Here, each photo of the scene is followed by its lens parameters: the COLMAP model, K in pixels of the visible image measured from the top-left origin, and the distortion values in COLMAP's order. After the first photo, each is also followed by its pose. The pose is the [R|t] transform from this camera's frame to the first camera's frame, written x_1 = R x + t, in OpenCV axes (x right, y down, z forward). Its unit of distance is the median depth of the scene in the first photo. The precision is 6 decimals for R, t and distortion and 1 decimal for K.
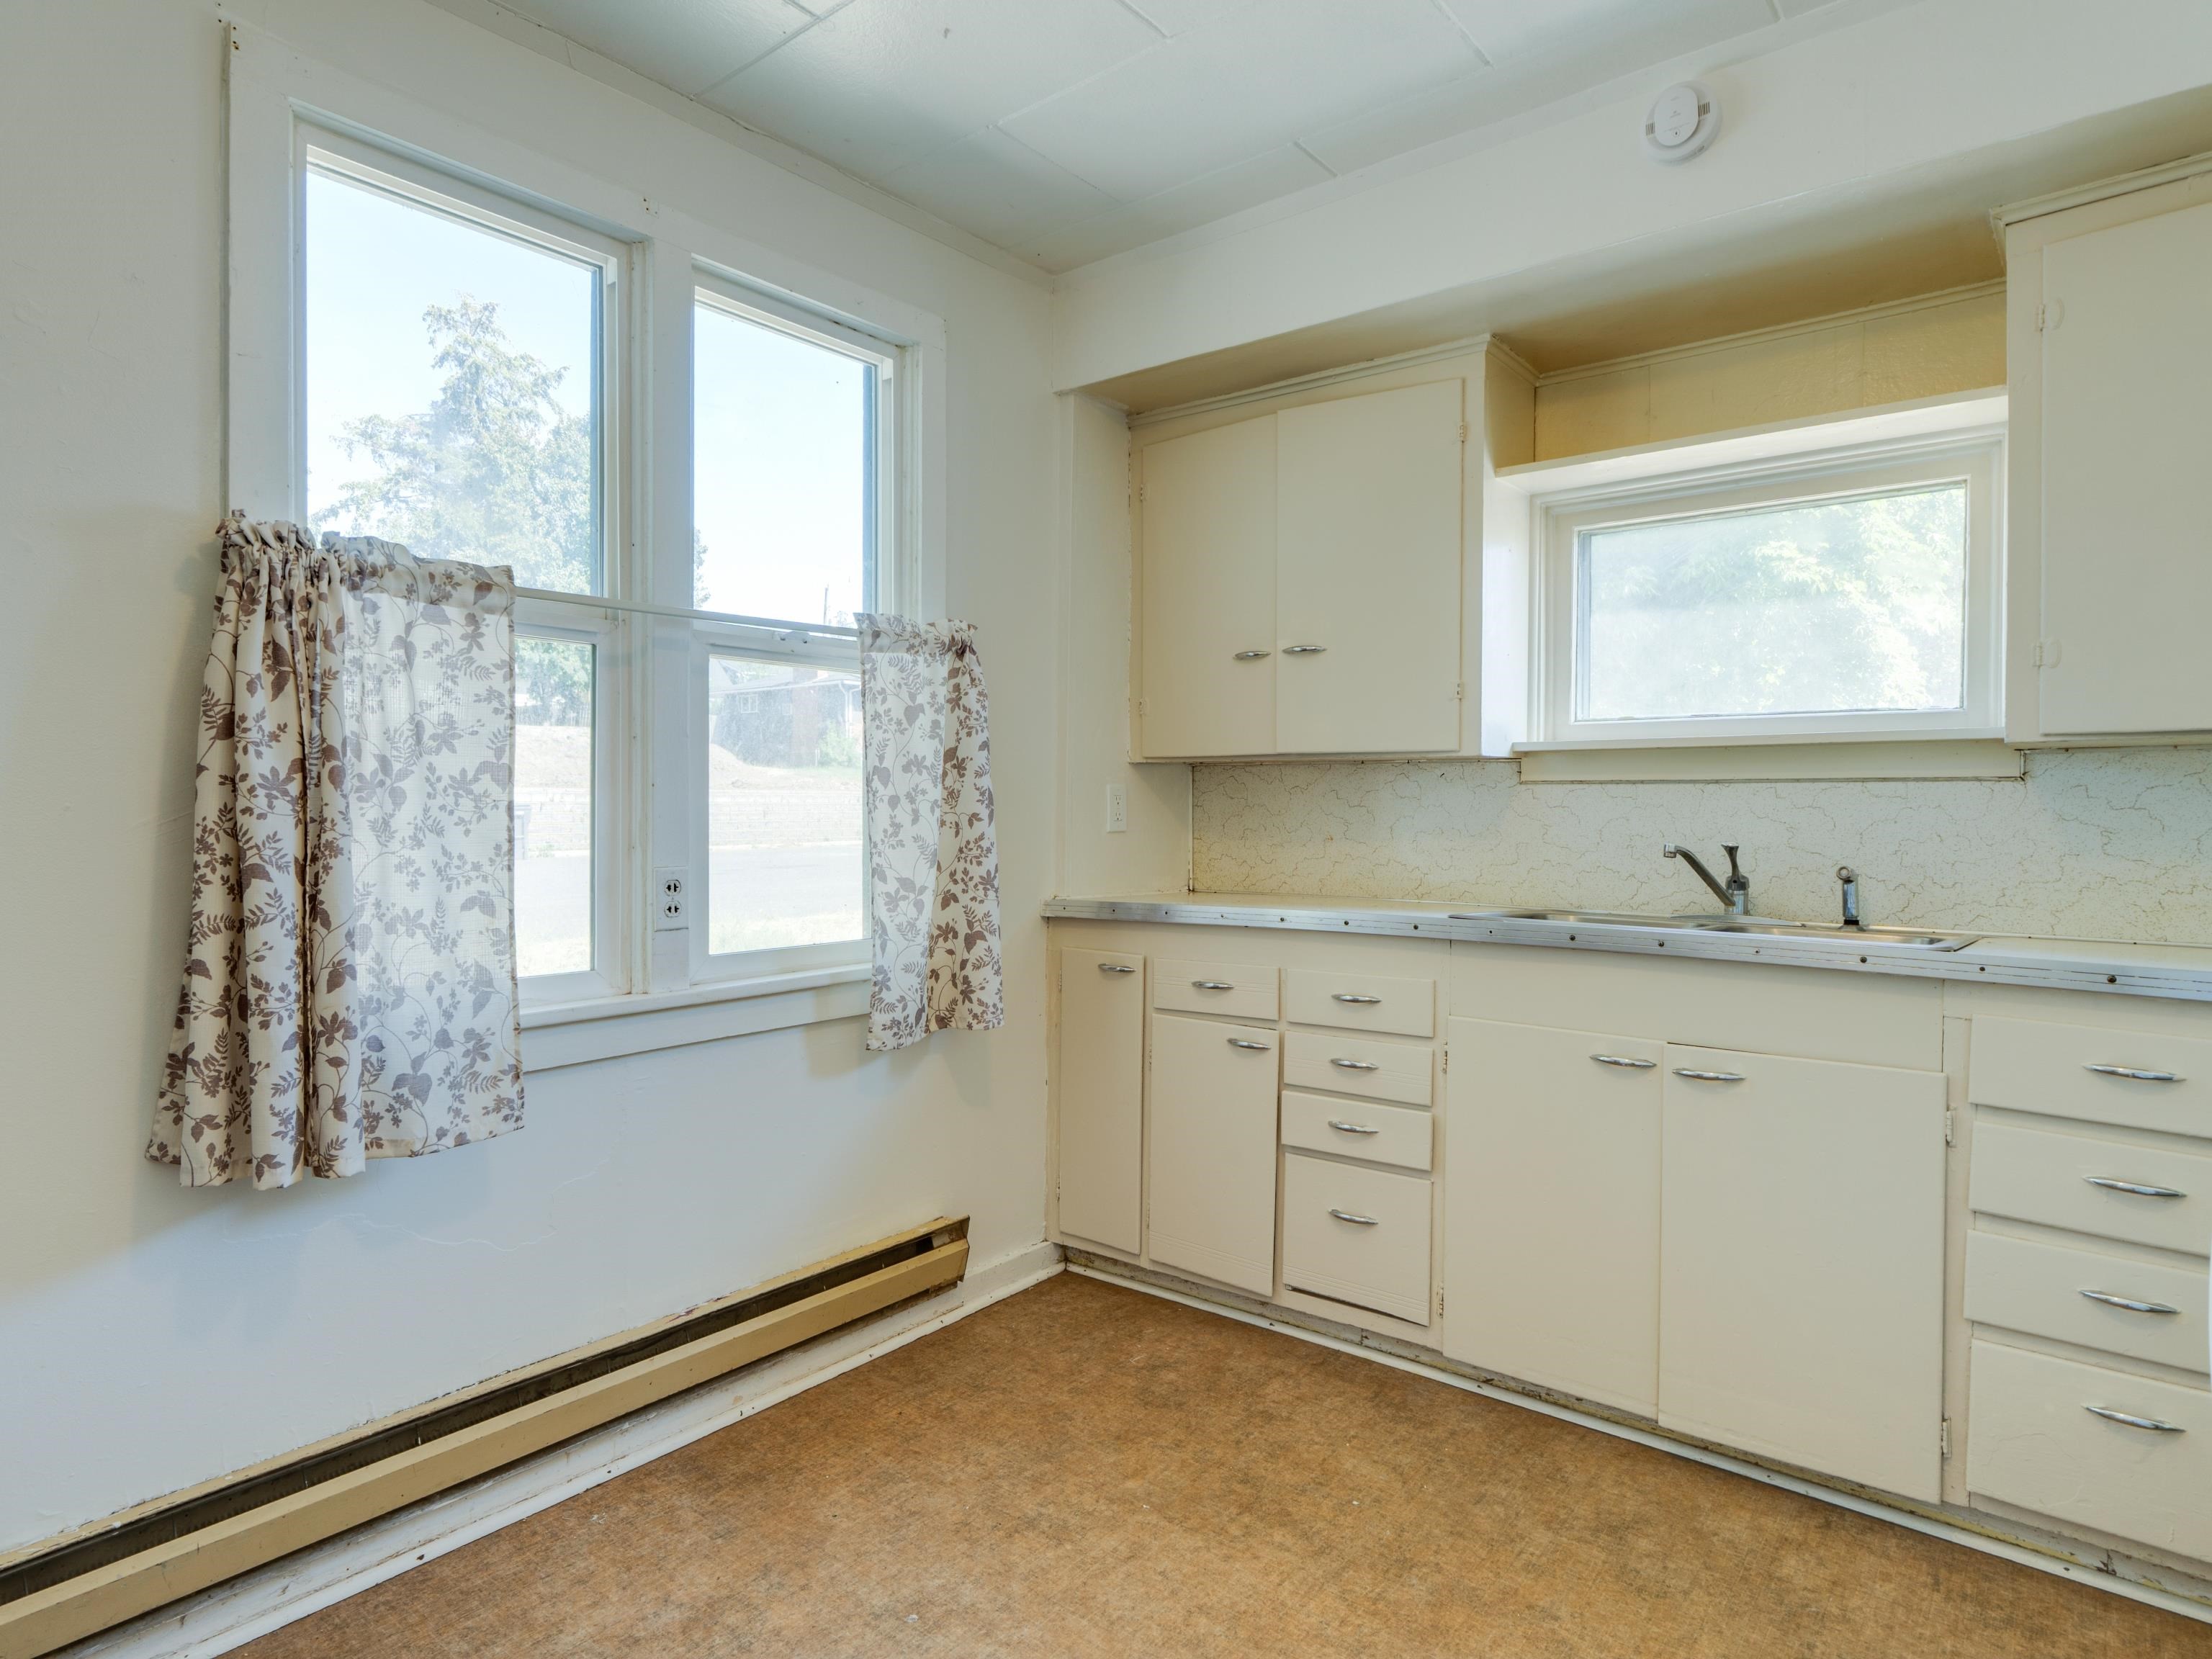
lens RADIAL K [[1215.3, 0, 1108.9], [0, 1215.3, 820.3], [0, 0, 1]] dist [-0.006214, -0.000146]
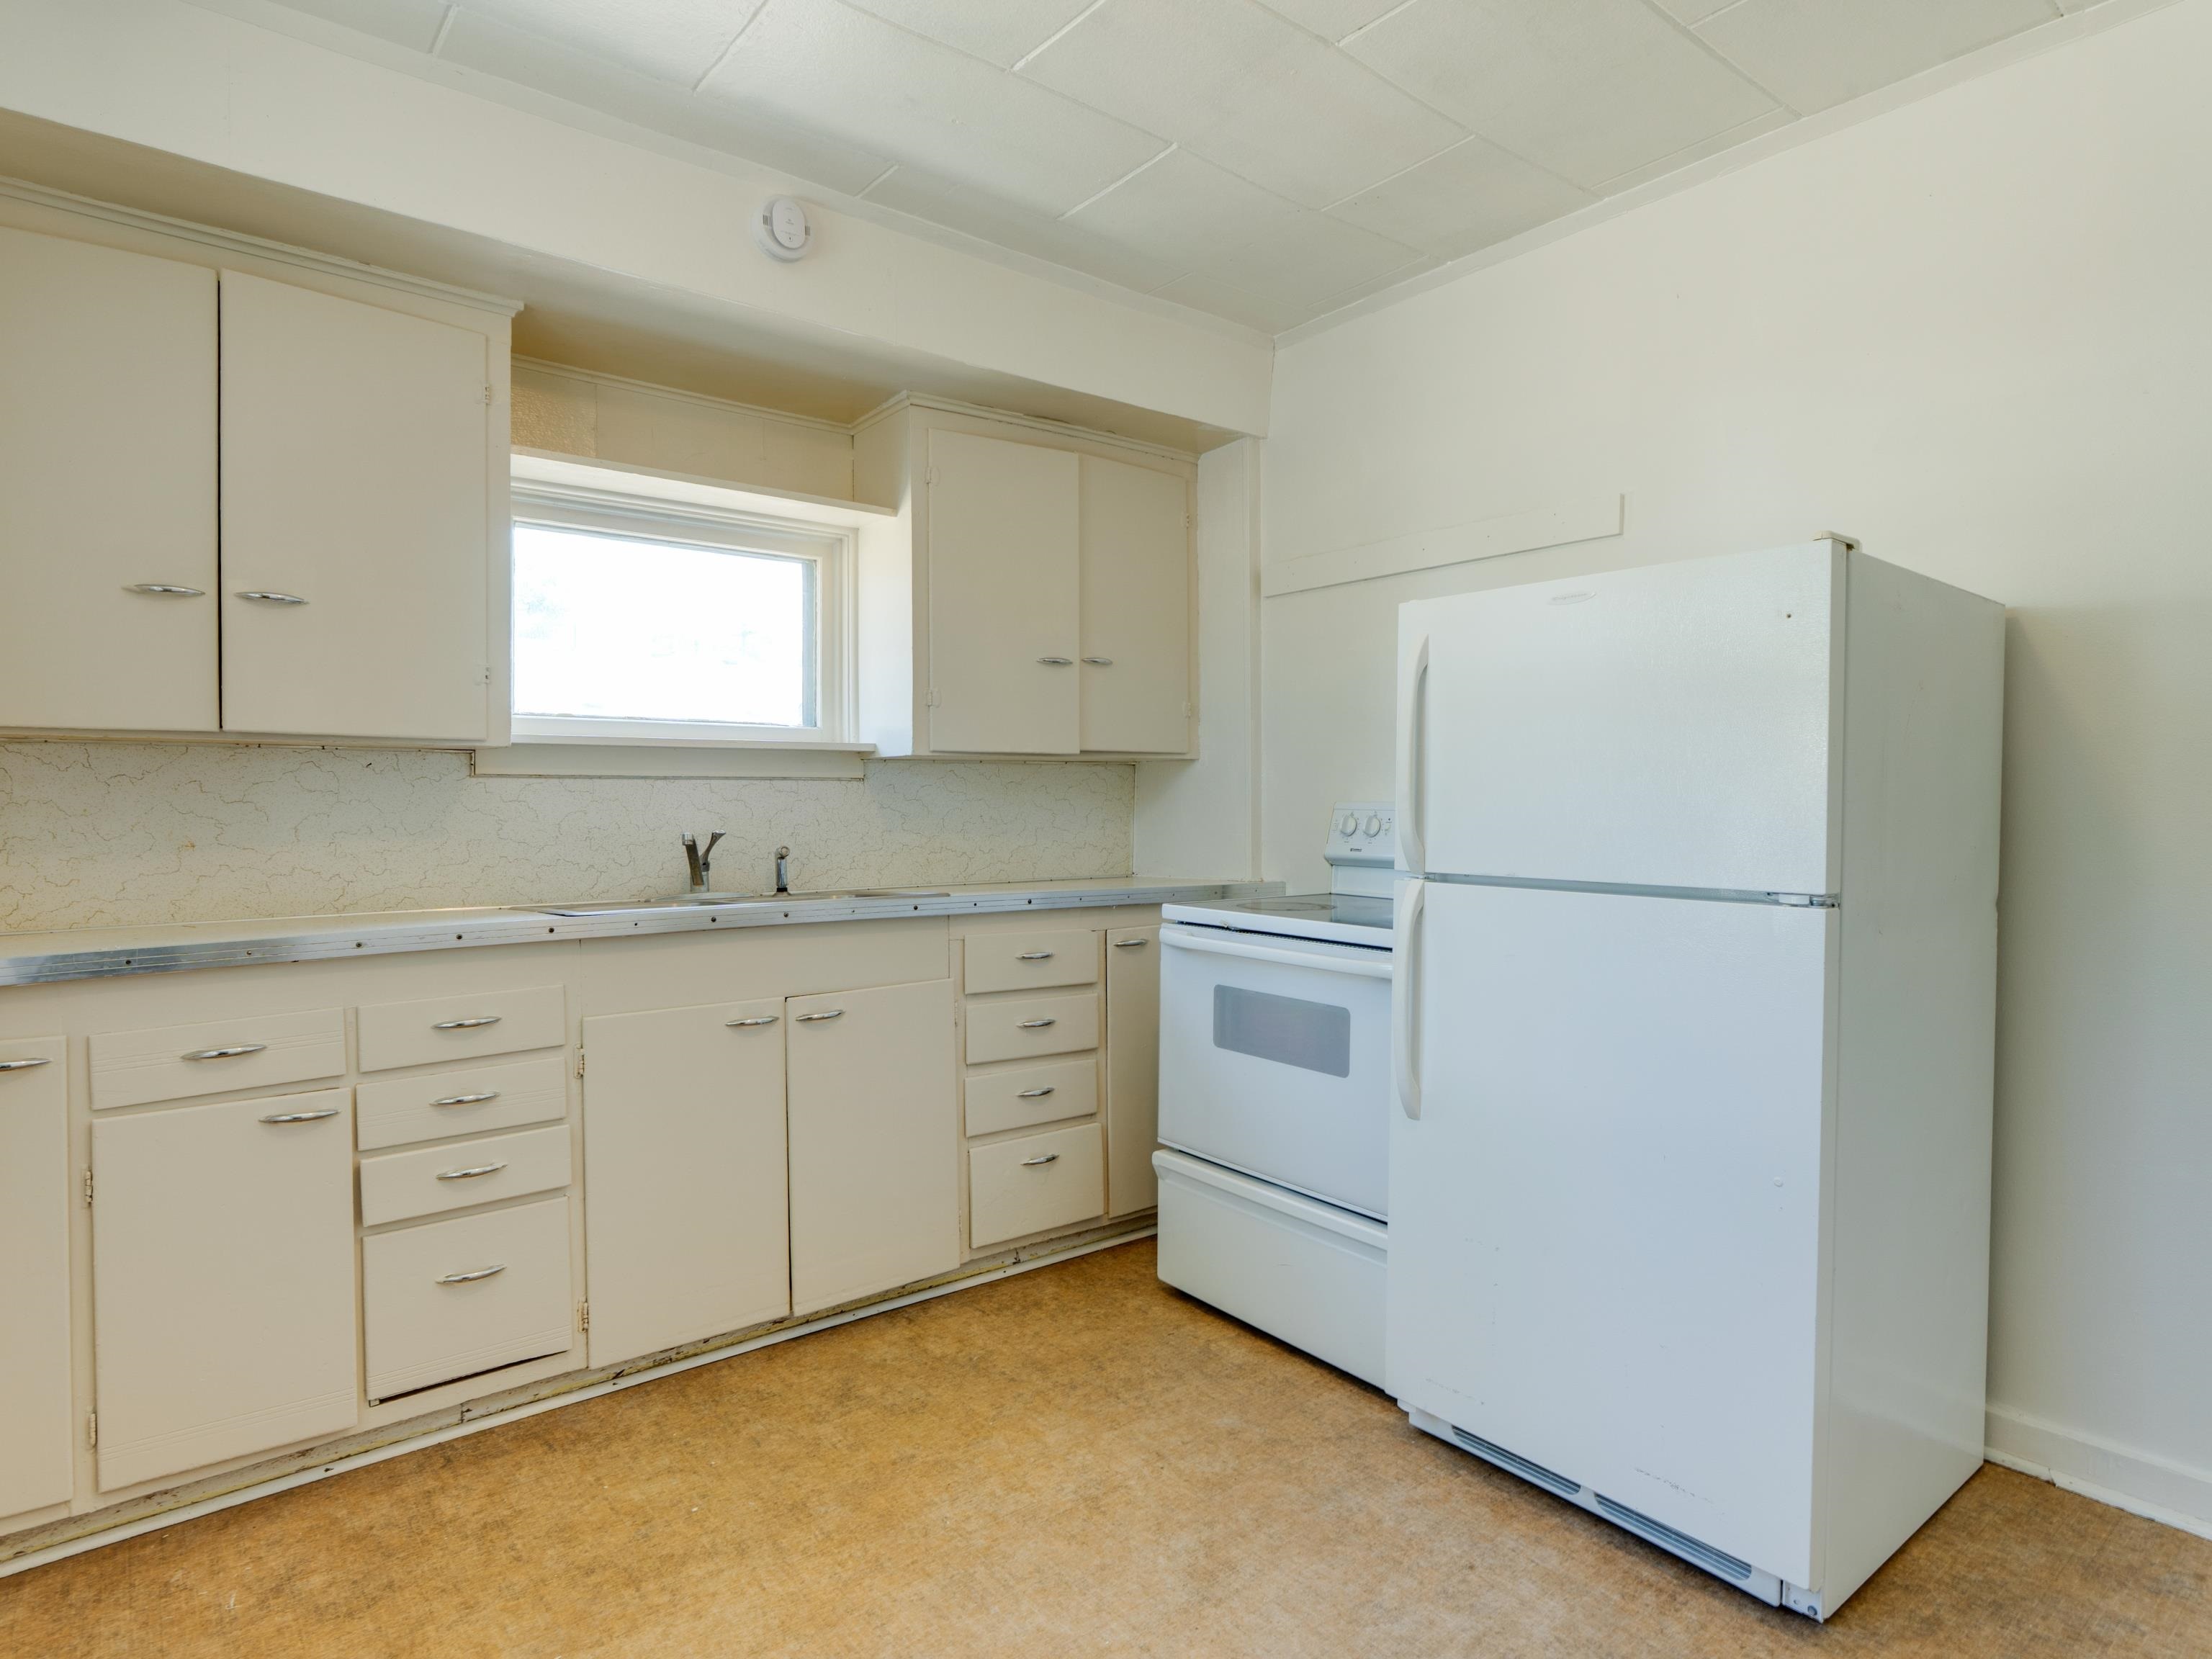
lens RADIAL K [[1215.3, 0, 1108.9], [0, 1215.3, 820.3], [0, 0, 1]] dist [-0.006214, -0.000146]
pose [[0.220127, -0.020355, 0.975259, -0.603303], [0.016062, 0.999722, 0.017240, -0.006135], [-0.975339, 0.011869, 0.220393, 0.405472]]
